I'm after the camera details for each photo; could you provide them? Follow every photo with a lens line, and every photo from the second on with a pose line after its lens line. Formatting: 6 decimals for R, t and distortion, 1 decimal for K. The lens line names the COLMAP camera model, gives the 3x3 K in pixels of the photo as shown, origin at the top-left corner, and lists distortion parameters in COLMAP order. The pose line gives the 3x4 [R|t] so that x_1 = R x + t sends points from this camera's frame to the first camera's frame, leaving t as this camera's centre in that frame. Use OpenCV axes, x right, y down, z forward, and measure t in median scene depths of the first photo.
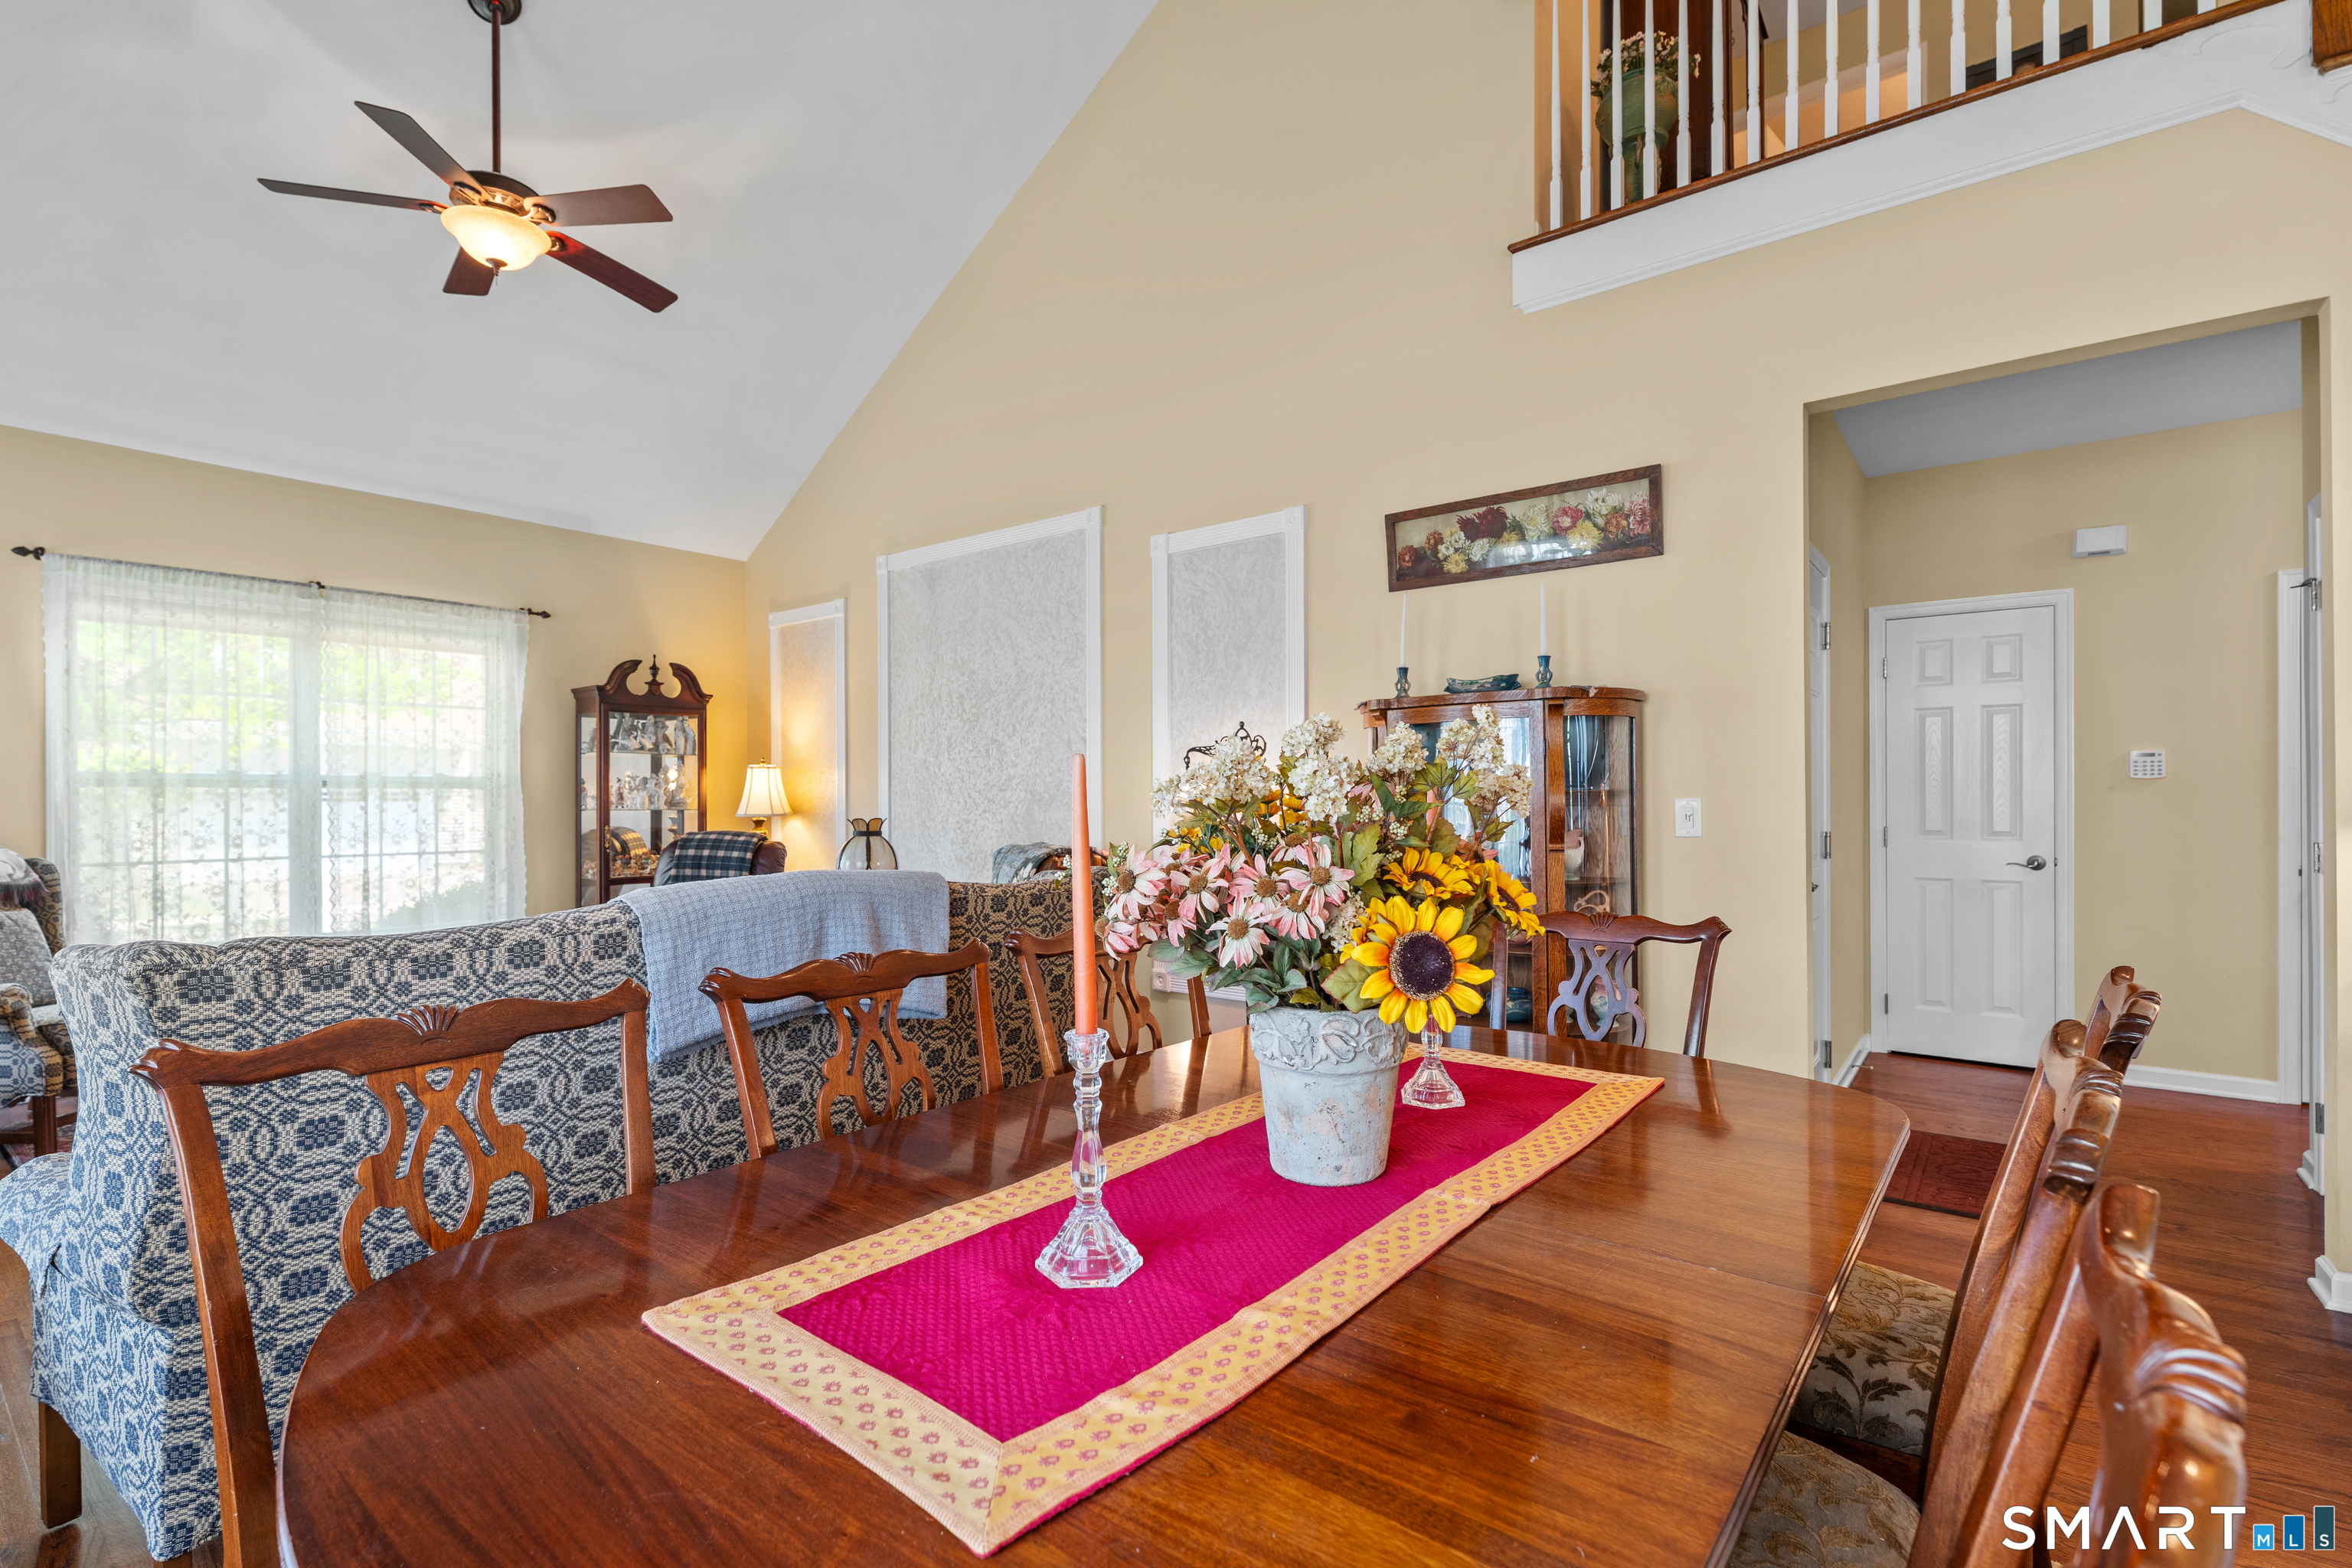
lens RADIAL K [[1062.1, 0, 1185.7], [0, 1062.1, 799.7], [0, 0, 1]] dist [0.002245, 0.000151]
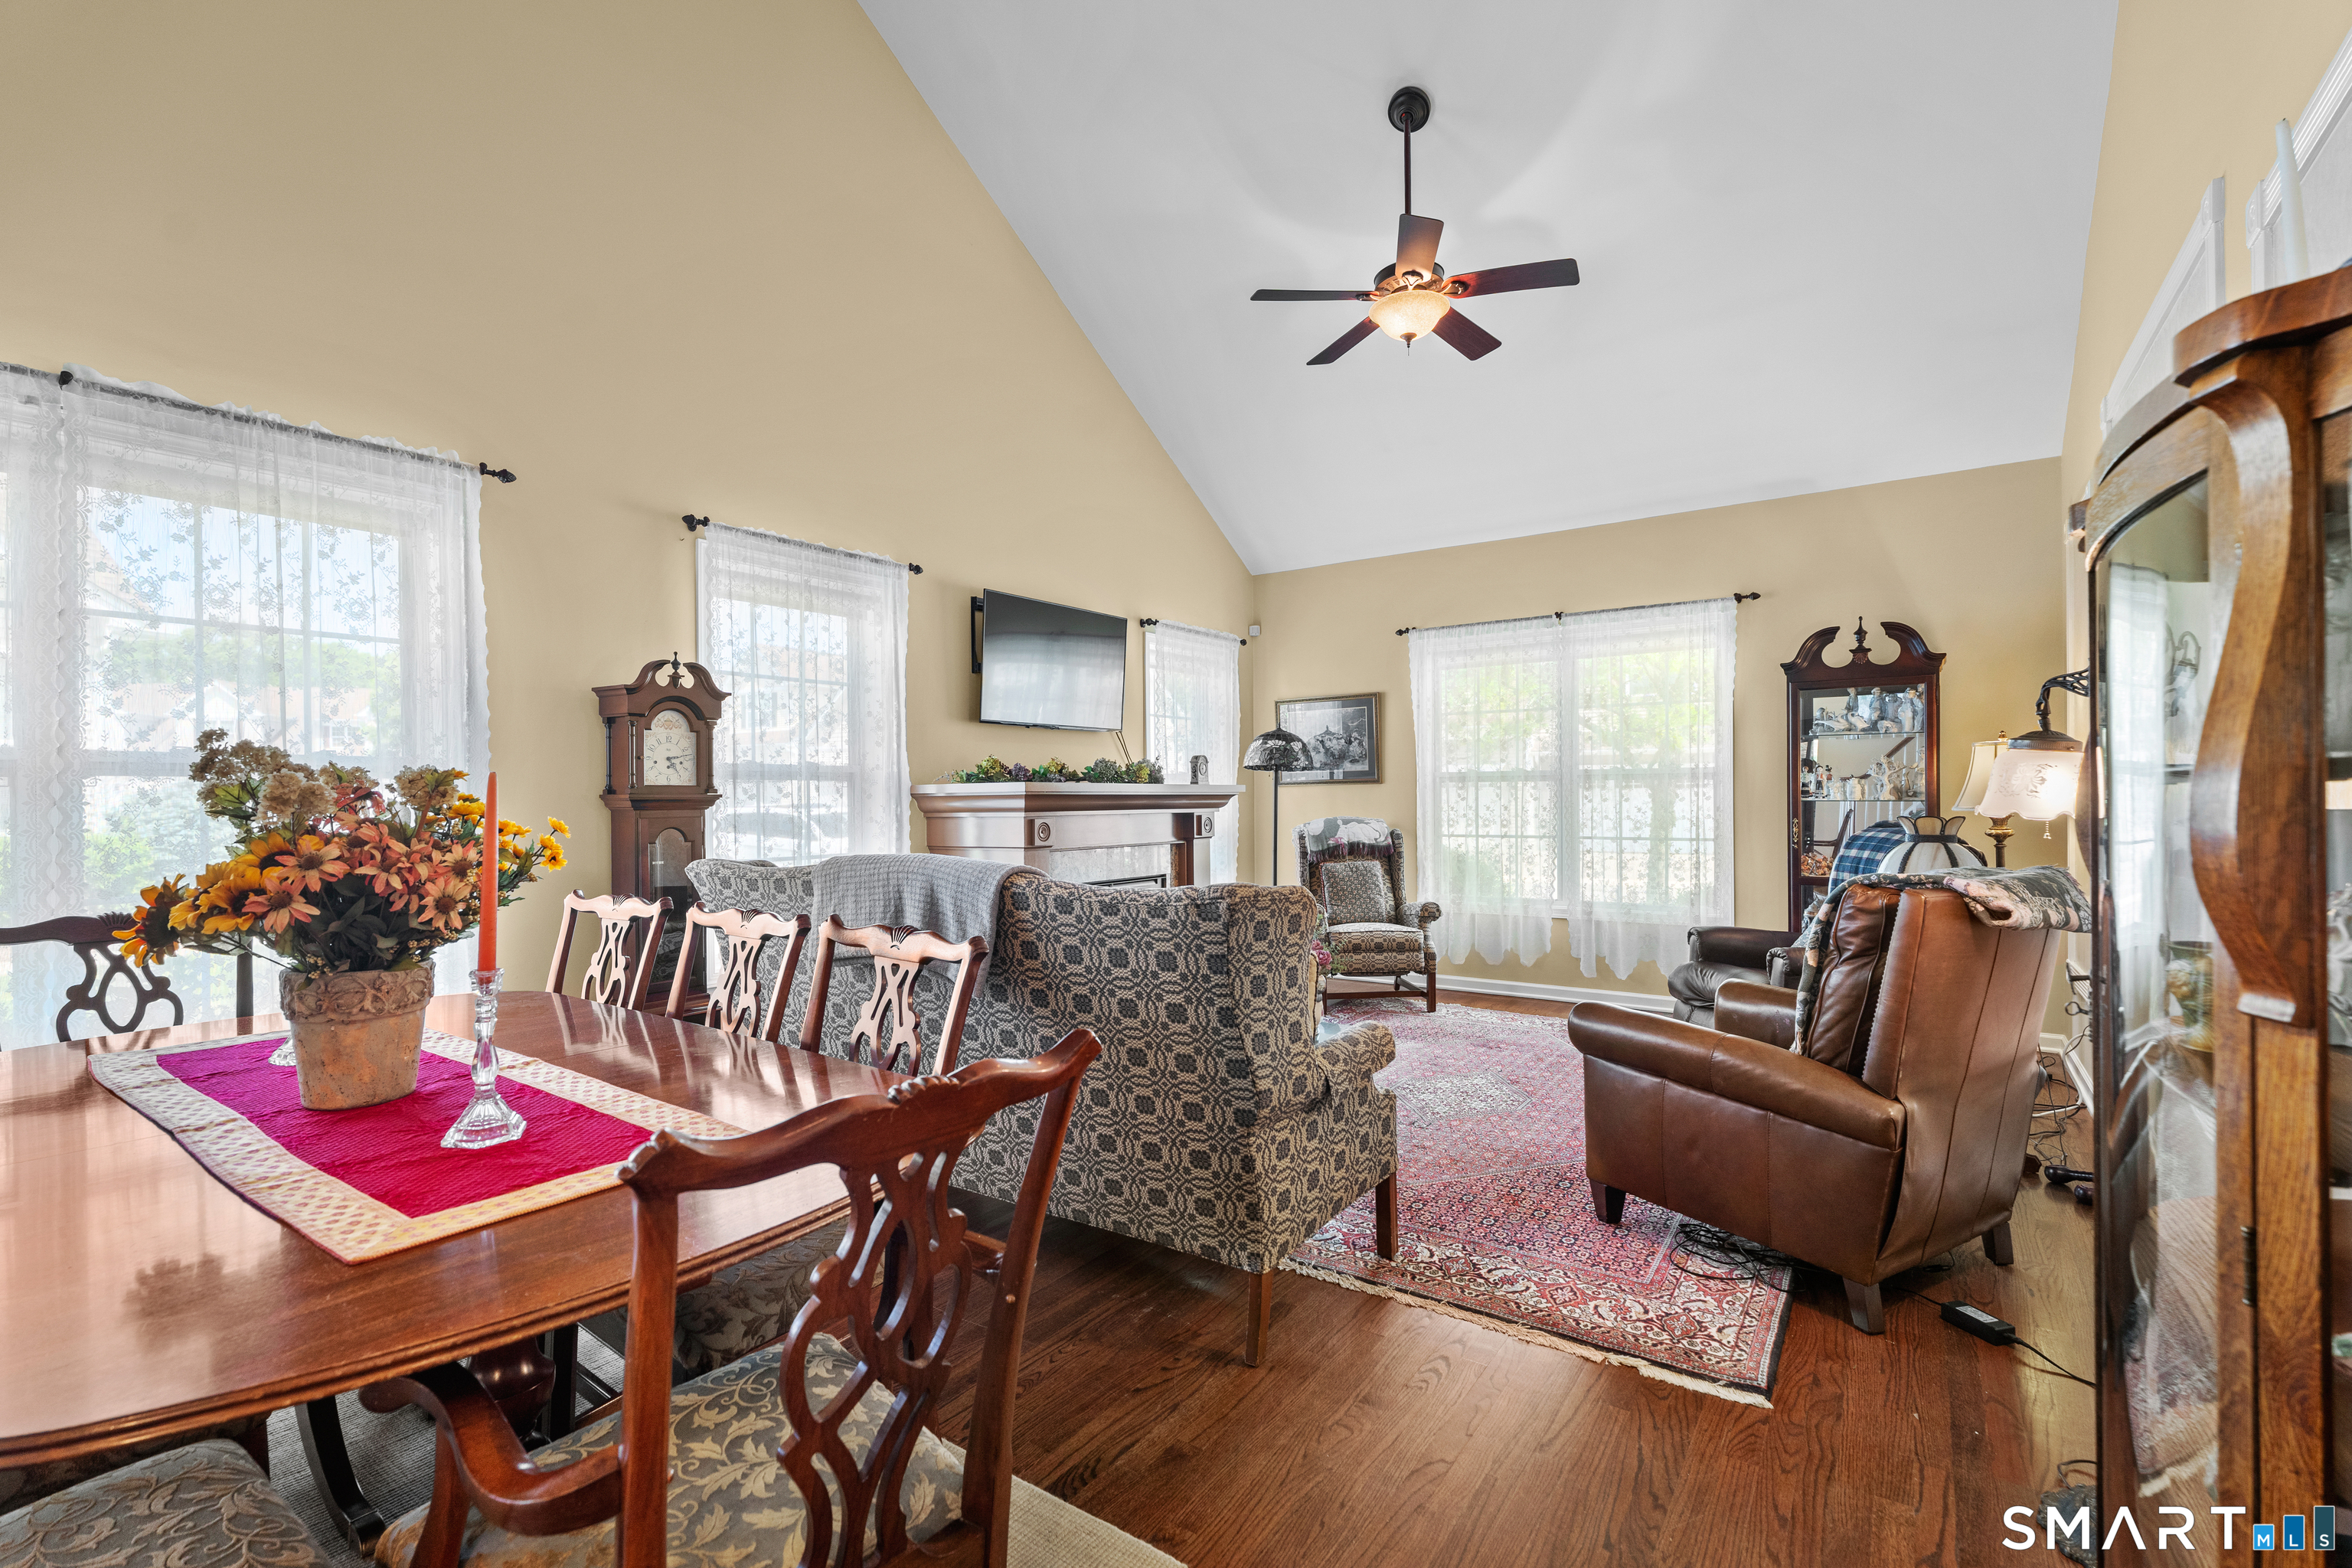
lens RADIAL K [[1062.1, 0, 1180.5], [0, 1062.1, 786.9], [0, 0, 1]] dist [0.002245, 0.000151]
pose [[0.049471, -0.005145, -0.998762, 0.338003], [0.005774, 0.999971, -0.004865, -0.001148], [0.998759, -0.005526, 0.049499, 0.459911]]
